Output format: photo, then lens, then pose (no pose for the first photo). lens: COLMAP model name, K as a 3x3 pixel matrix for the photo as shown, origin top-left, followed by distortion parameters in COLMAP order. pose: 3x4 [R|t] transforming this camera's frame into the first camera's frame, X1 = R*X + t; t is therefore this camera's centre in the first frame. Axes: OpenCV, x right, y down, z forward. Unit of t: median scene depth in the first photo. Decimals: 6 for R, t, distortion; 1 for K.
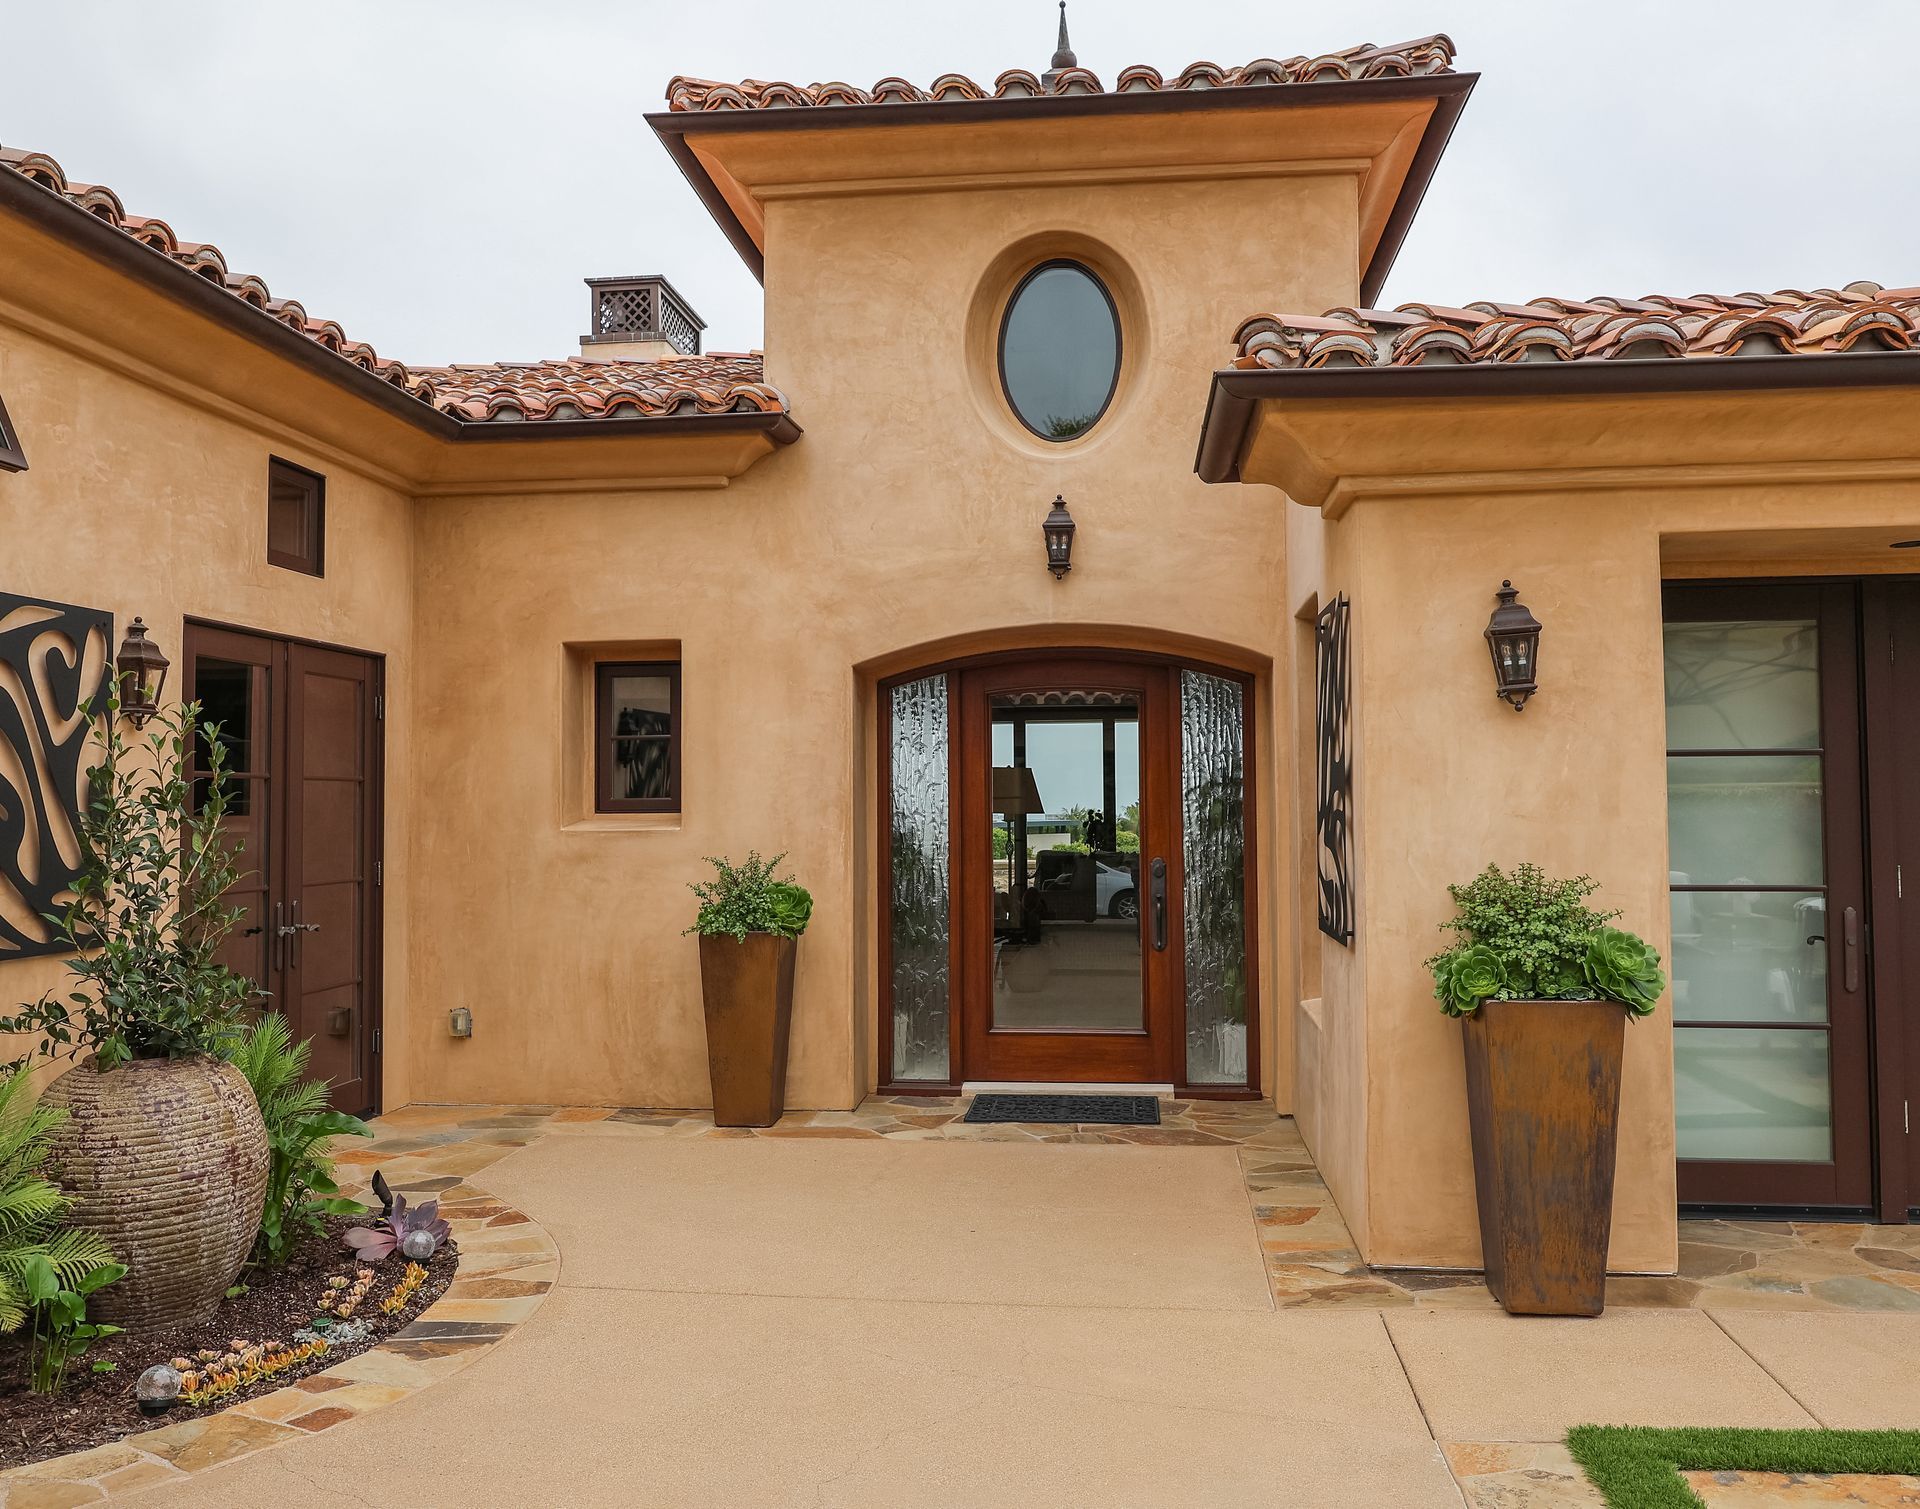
lens RADIAL K [[1593.3, 0, 960.0], [0, 1593.3, 754.5], [0, 0, 1]] dist [-0.010966, 0.010685]
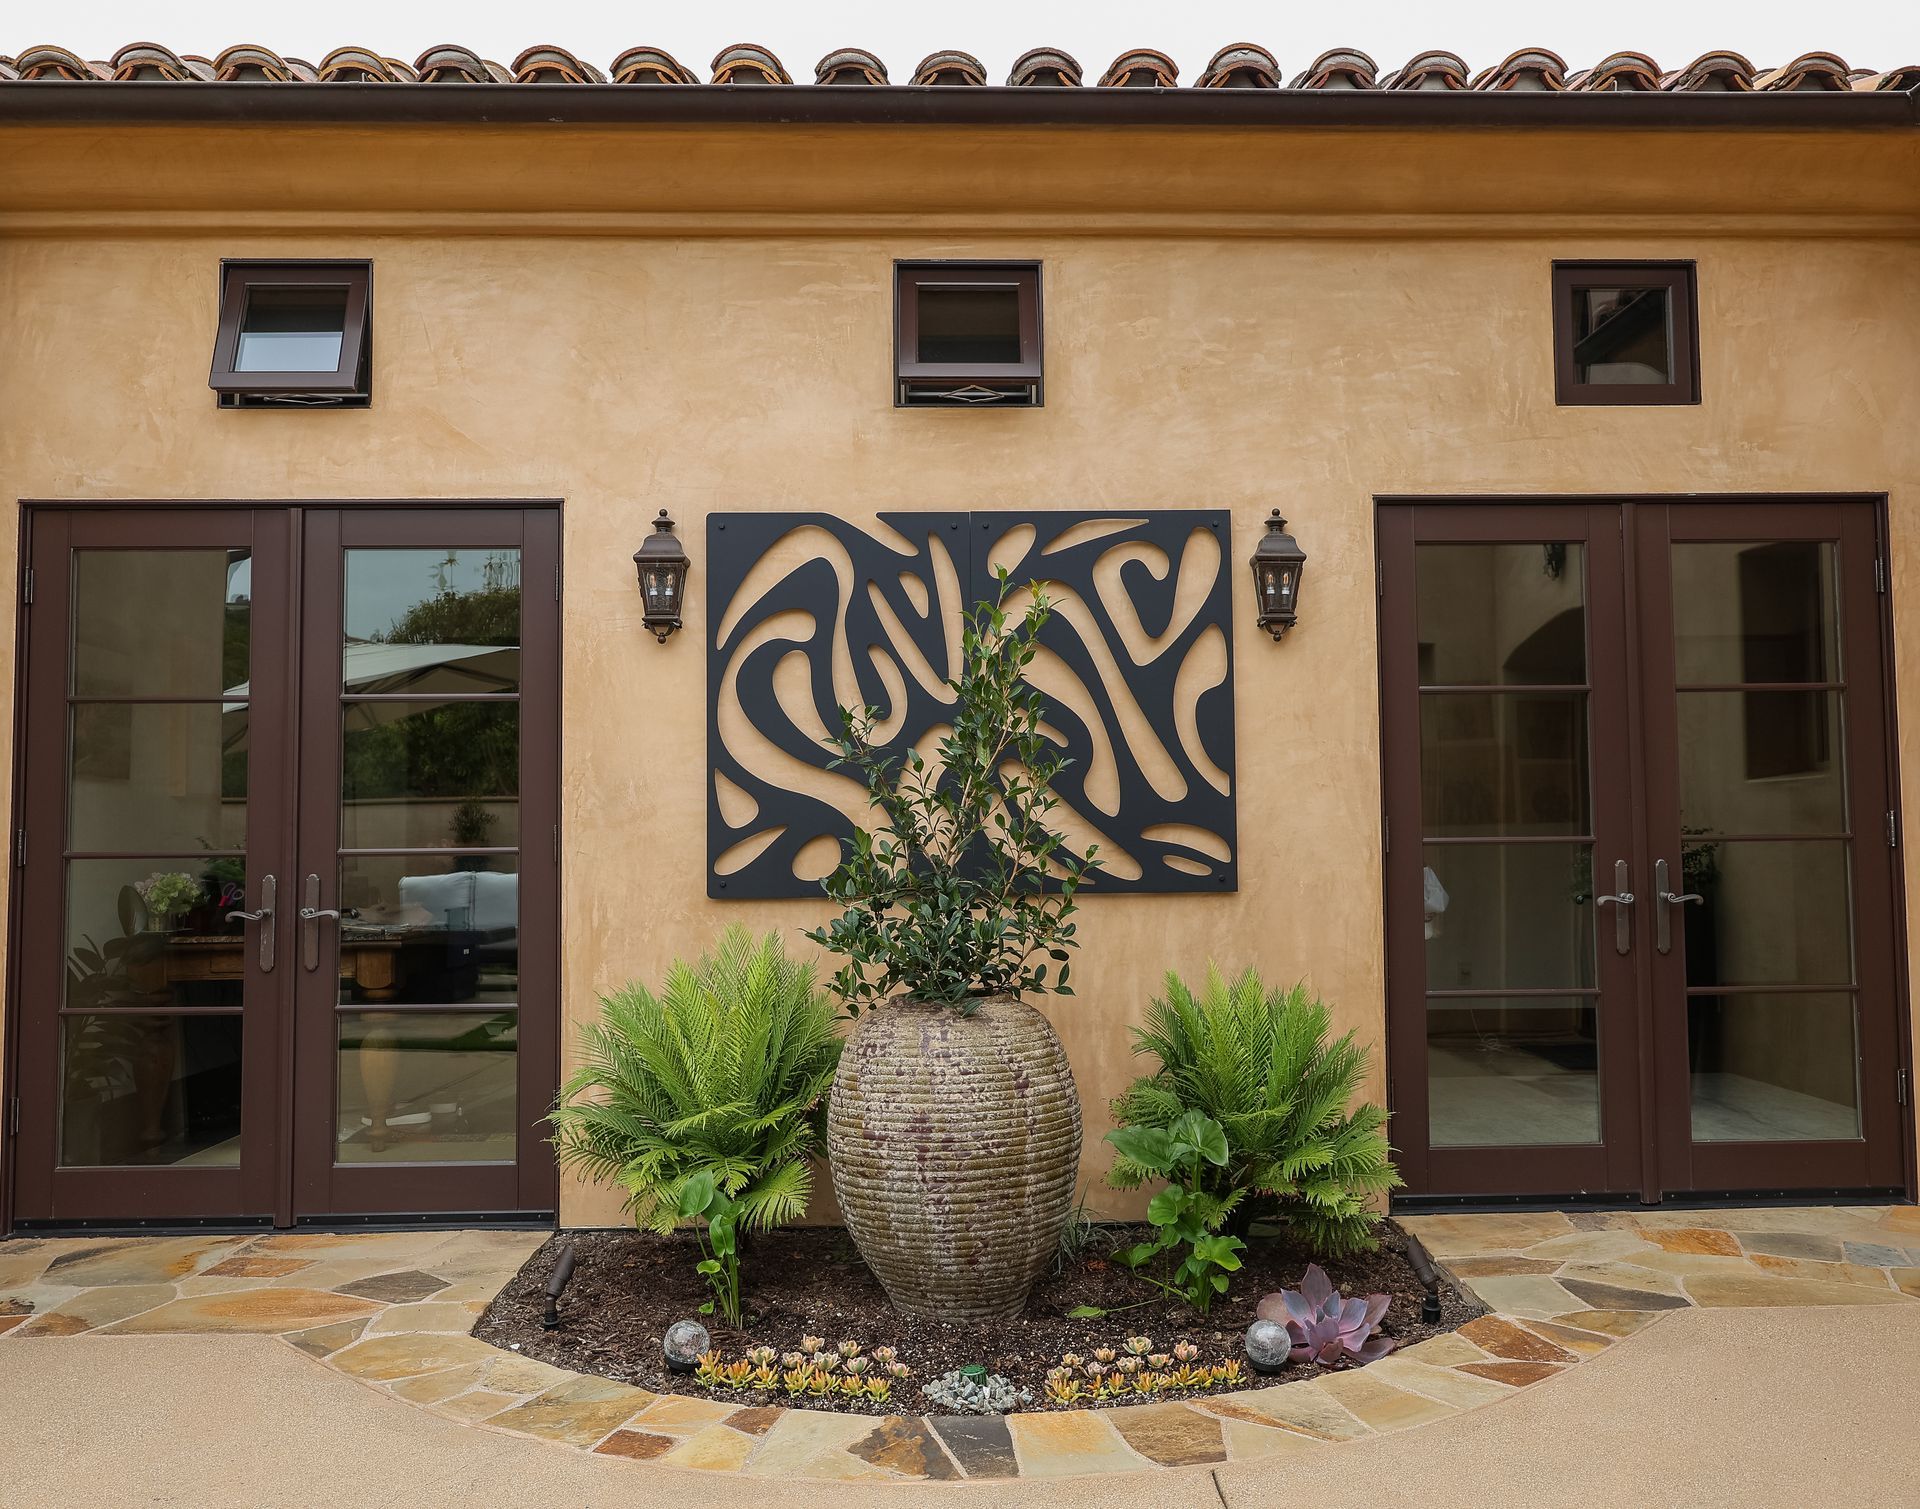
lens RADIAL K [[1554.6, 0, 960.0], [0, 1554.6, 754.5], [0, 0, 1]] dist [-0.003569, -0.001368]
pose [[0.152131, -0.053230, -0.986926, 0.247200], [0.044698, 0.997898, -0.046932, 0.069117], [0.987349, -0.036973, 0.154190, 0.632269]]
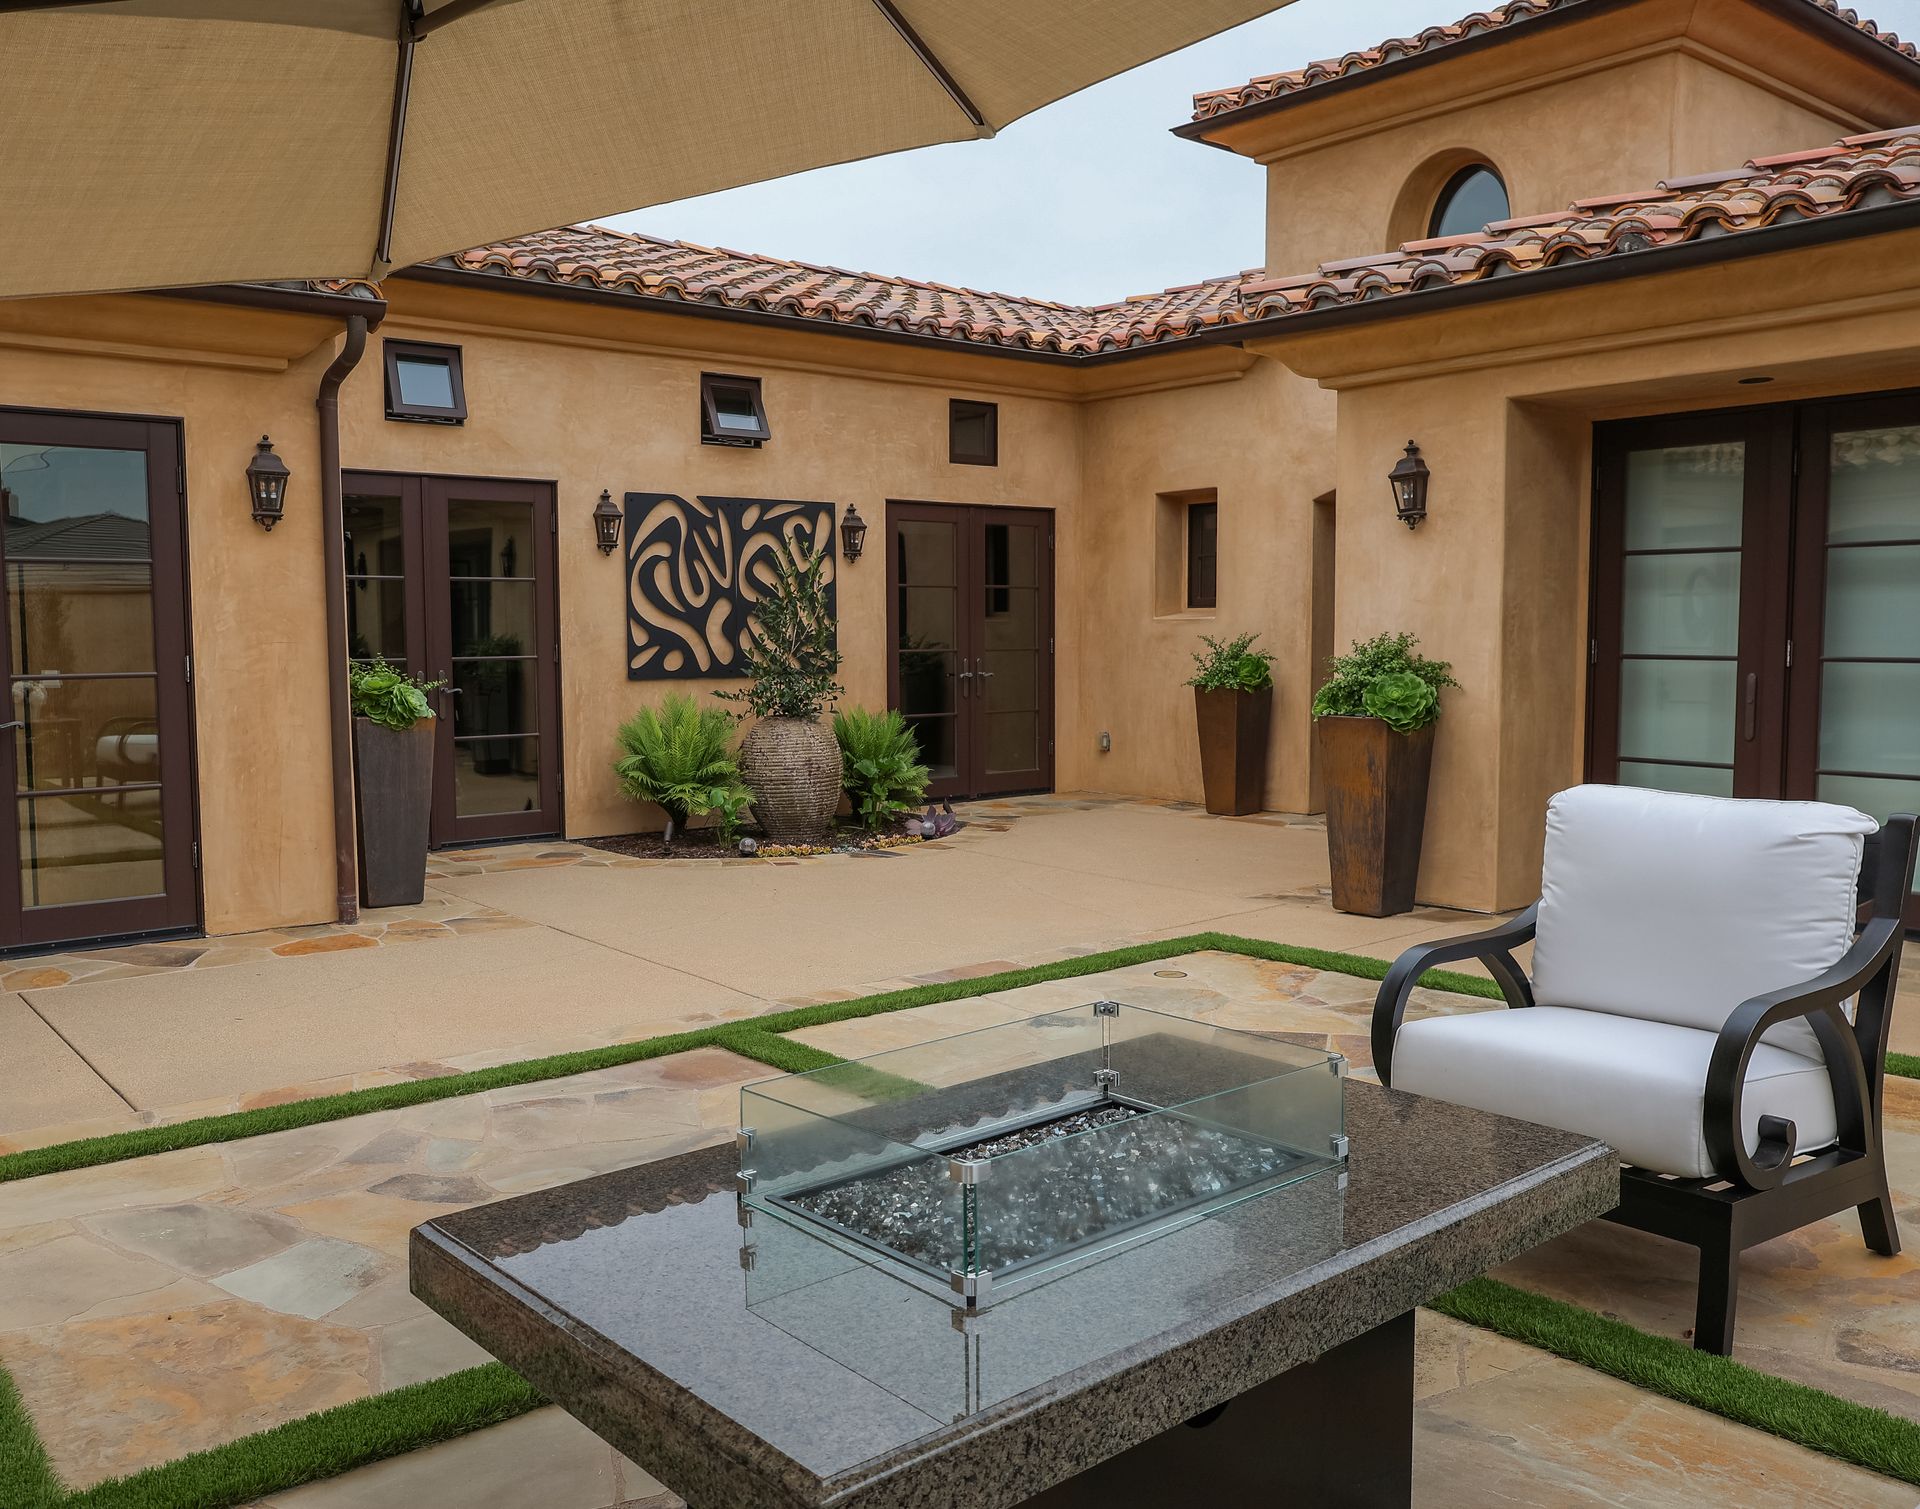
lens RADIAL K [[1593.3, 0, 960.0], [0, 1593.3, 754.5], [0, 0, 1]] dist [-0.010966, 0.010685]
pose [[0.724480, 0.058076, -0.686845, 0.824970], [0.024596, 0.993632, 0.109959, 0.005658], [0.688857, -0.096557, 0.718438, -0.286630]]
